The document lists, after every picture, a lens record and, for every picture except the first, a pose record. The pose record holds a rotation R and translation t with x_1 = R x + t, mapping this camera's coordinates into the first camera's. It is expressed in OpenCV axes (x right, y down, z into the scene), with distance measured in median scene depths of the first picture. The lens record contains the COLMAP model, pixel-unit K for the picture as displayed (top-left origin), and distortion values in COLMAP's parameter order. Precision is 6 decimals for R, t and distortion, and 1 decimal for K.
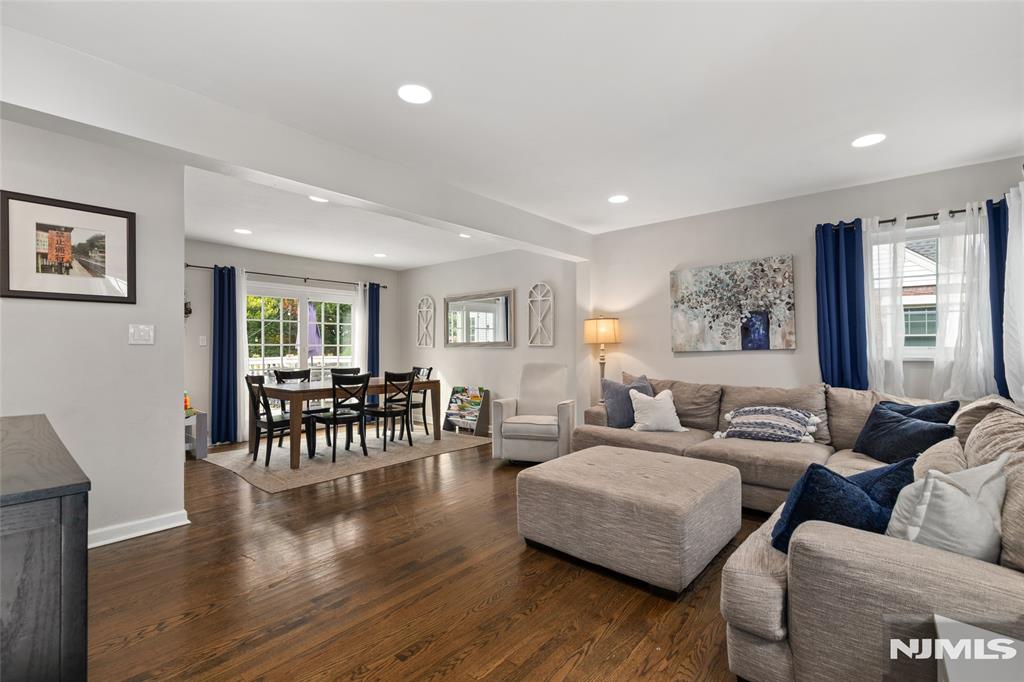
lens RADIAL K [[467.9, 0, 515.4], [0, 467.9, 342.8], [0, 0, 1]] dist [0.012408, 0.000080]
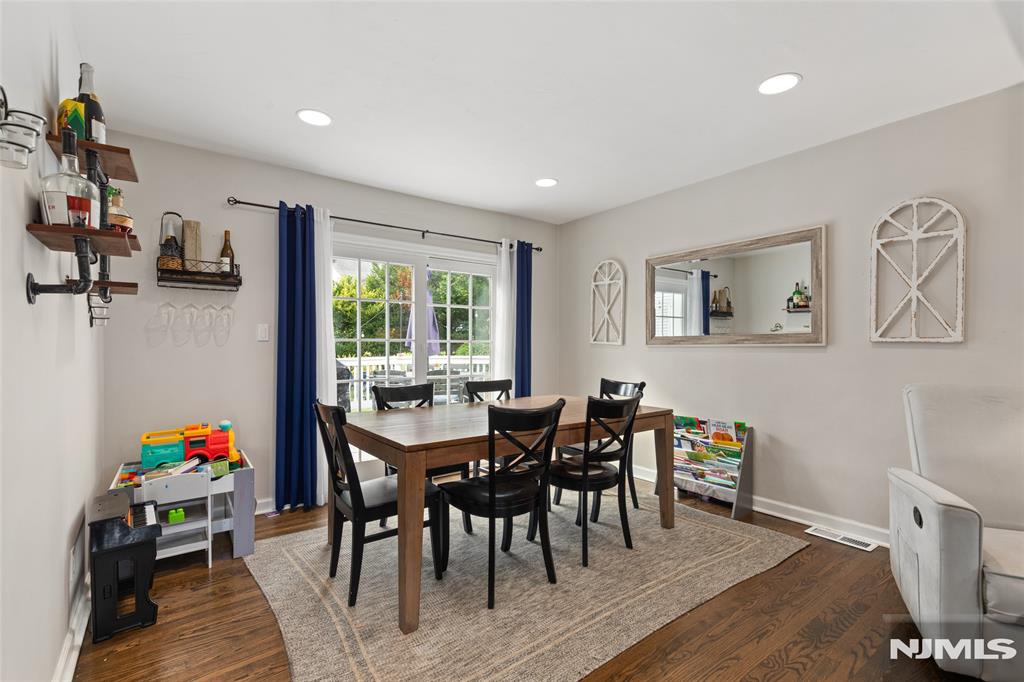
lens RADIAL K [[467.9, 0, 514.8], [0, 467.9, 344.9], [0, 0, 1]] dist [0.012408, 0.000080]
pose [[0.977531, 0.002847, -0.210771, -0.271835], [-0.001027, 0.999961, 0.008743, 0.007306], [0.210788, -0.008330, 0.977496, 0.574790]]
